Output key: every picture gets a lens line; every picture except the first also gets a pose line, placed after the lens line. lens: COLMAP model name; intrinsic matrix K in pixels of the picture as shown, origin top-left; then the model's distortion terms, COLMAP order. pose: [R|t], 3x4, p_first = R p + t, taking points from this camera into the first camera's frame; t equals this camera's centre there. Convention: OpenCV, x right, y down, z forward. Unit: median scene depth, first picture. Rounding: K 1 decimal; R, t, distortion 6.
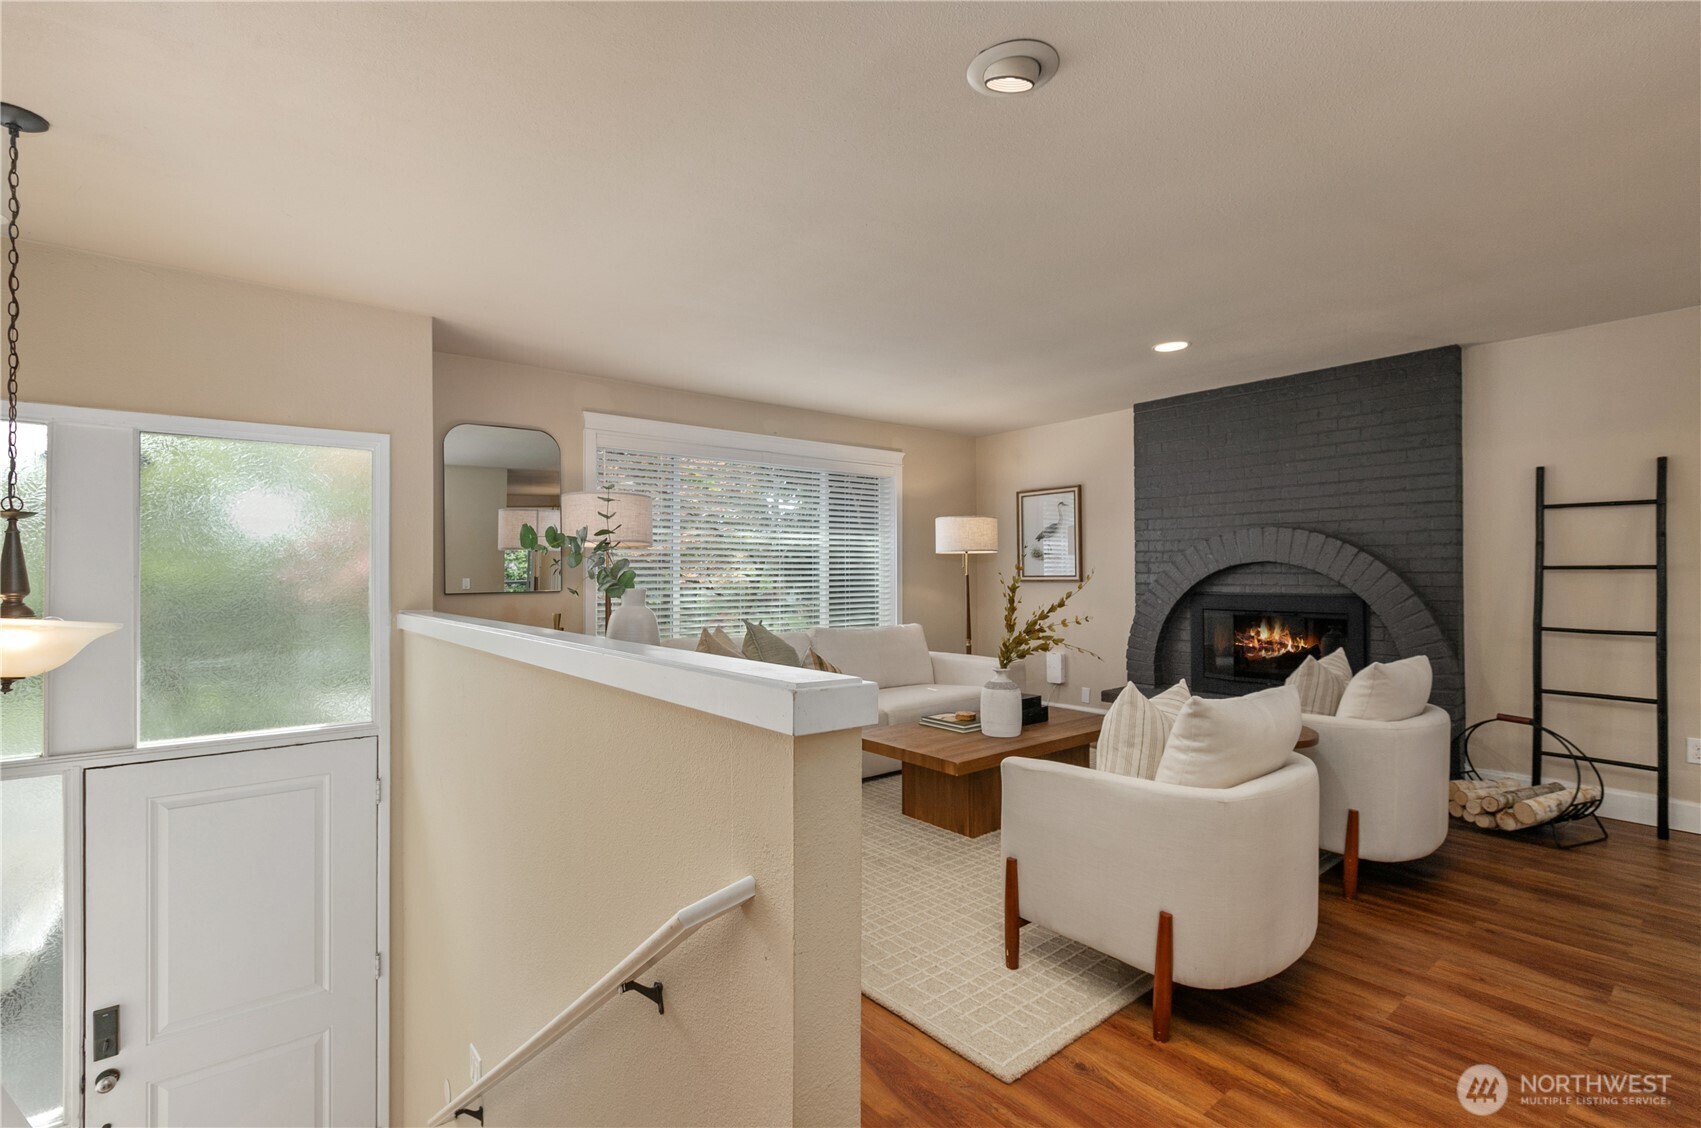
lens RADIAL K [[767.1, 0, 850.5], [0, 767.1, 564.0], [0, 0, 1]] dist [0.001764, 0.000080]
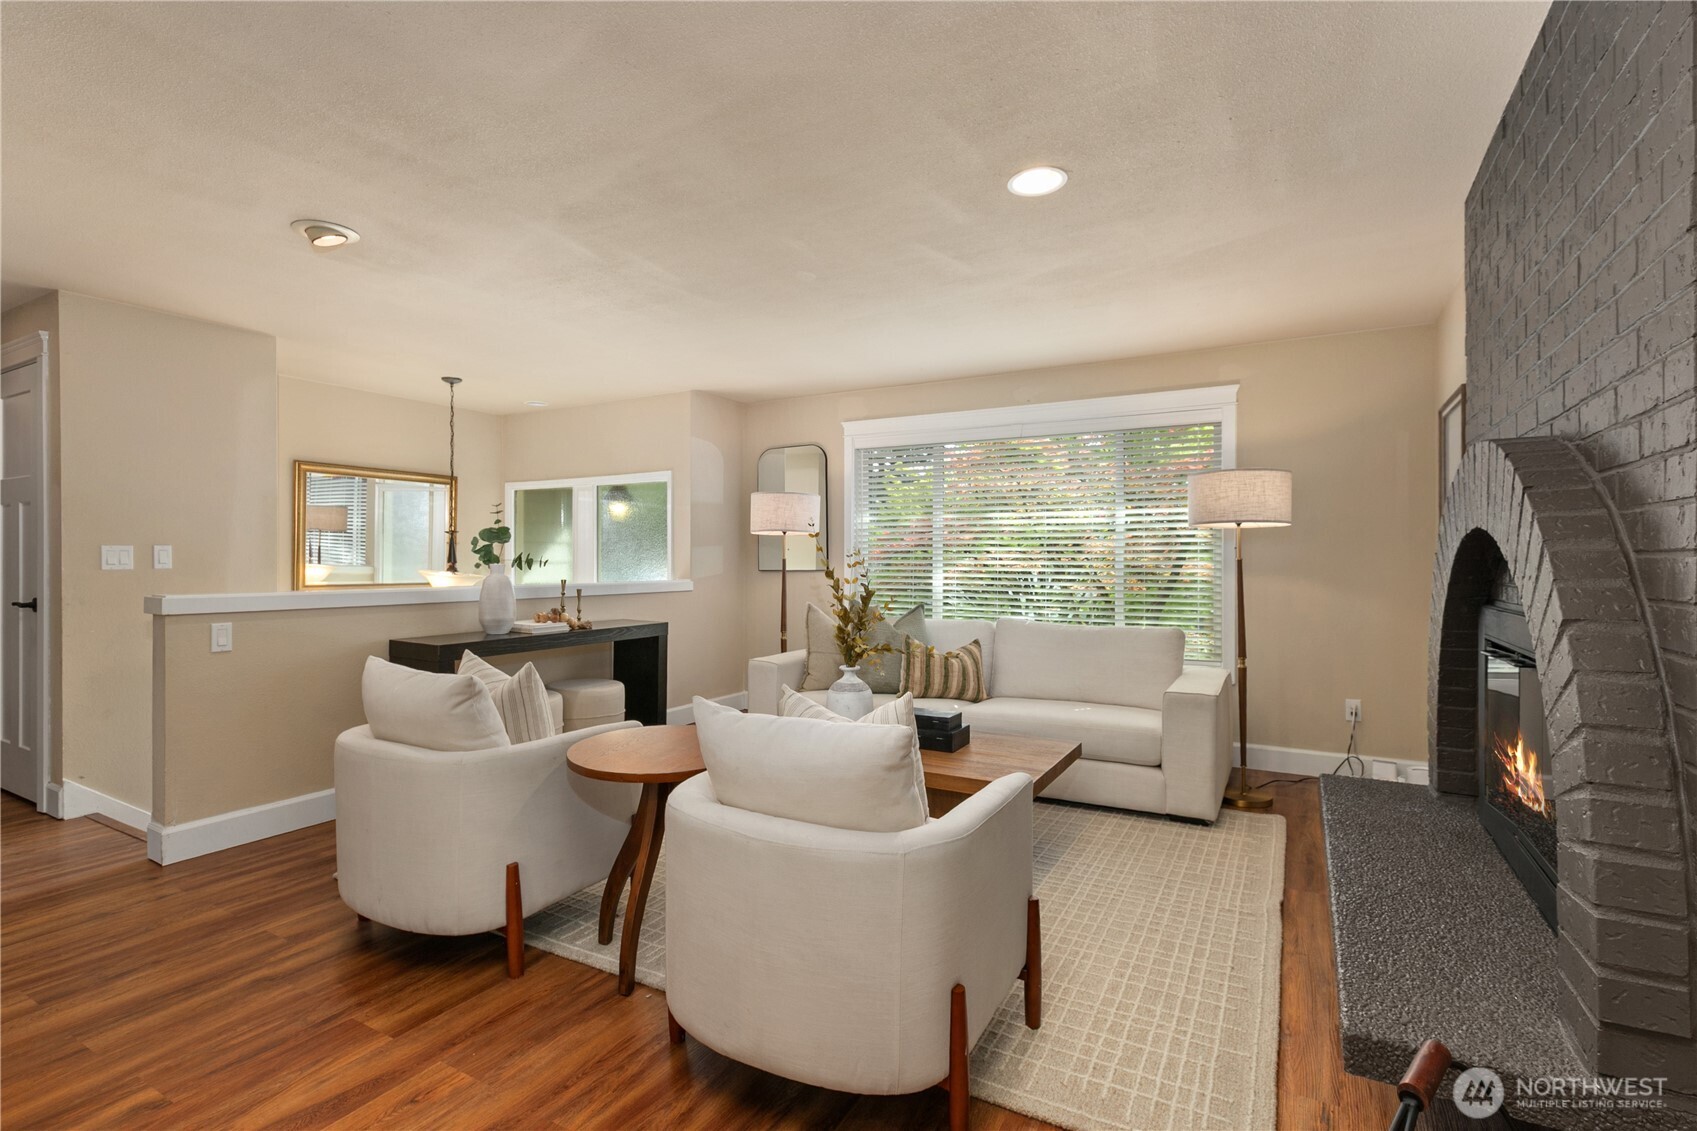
lens RADIAL K [[804.8, 0, 848.5], [0, 804.8, 565.5], [0, 0, 1]] dist [-0.004521, -0.000823]
pose [[0.360728, 0.008305, -0.932634, 1.030887], [0.002424, 0.999949, 0.009842, 0.016552], [0.932668, -0.005811, 0.360690, 0.685662]]
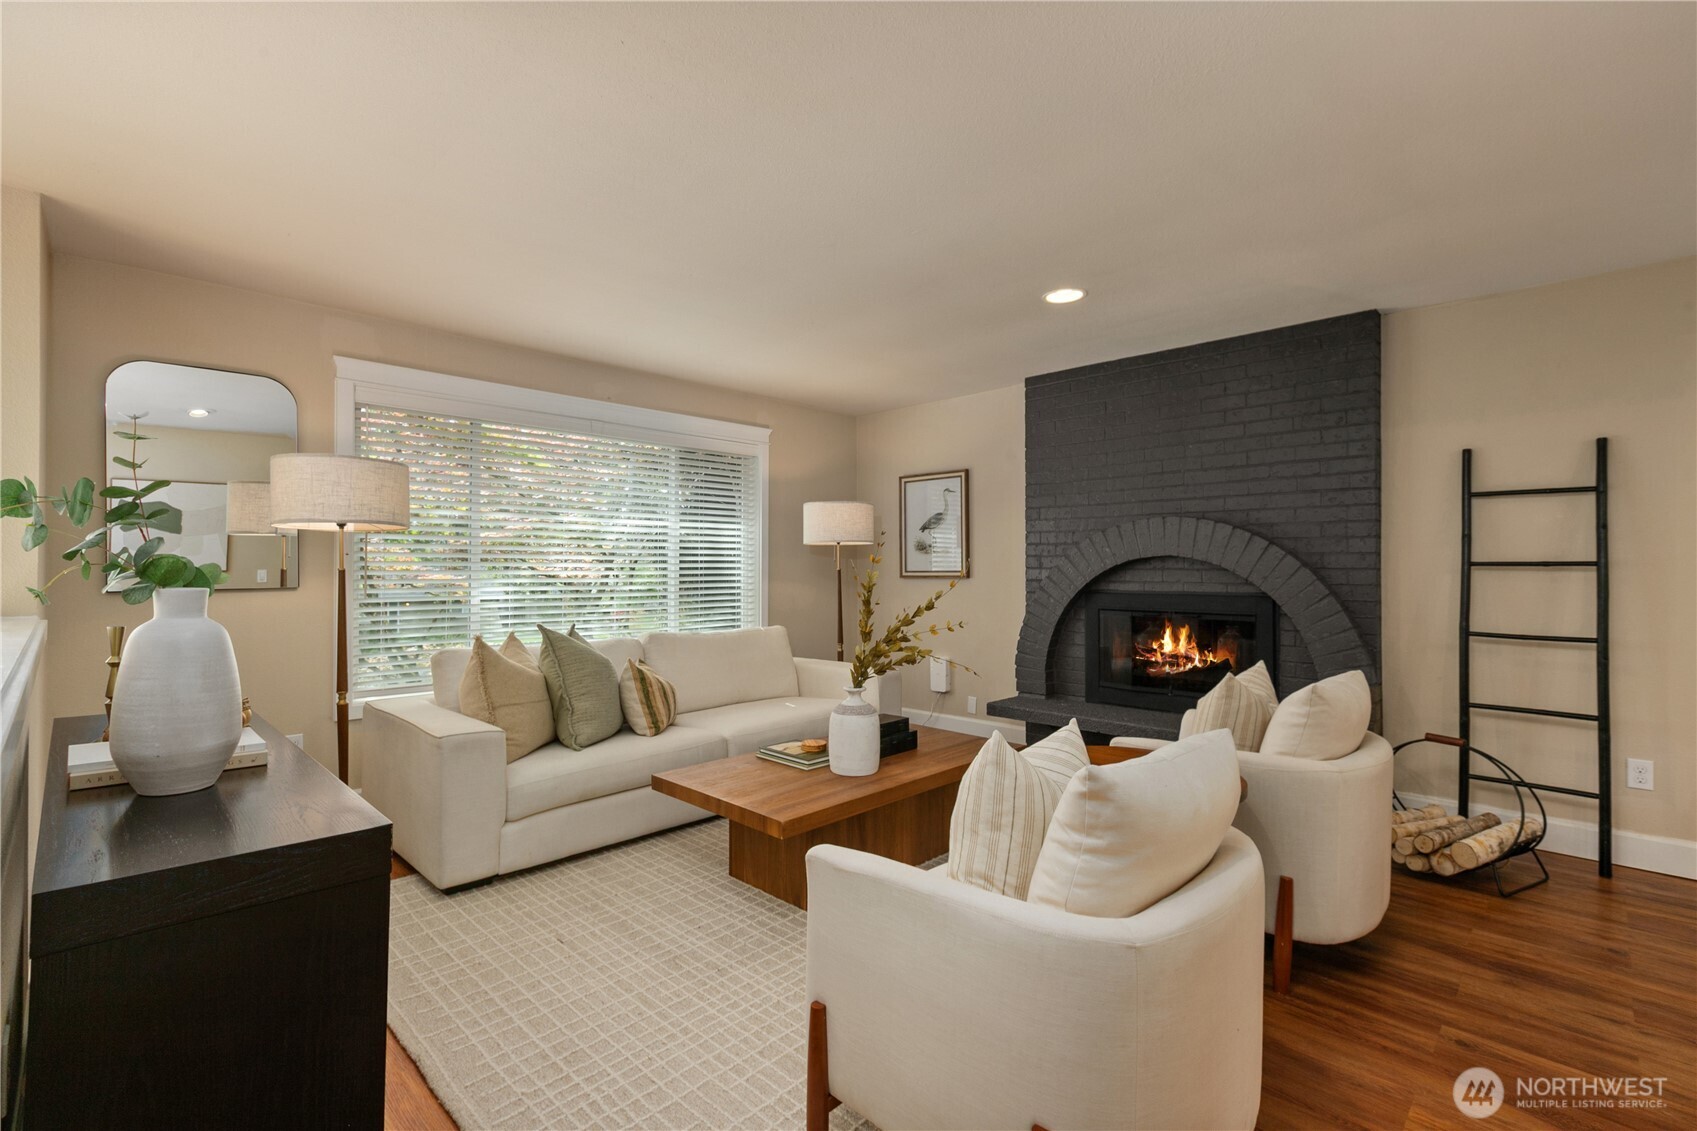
lens RADIAL K [[754.6, 0, 847.1], [0, 754.6, 558.8], [0, 0, 1]] dist [0.000386, 0.000533]
pose [[0.993848, 0.006270, 0.110576, 0.102392], [-0.006226, 0.999980, -0.000741, 0.004112], [-0.110578, 0.000048, 0.993867, 0.229787]]
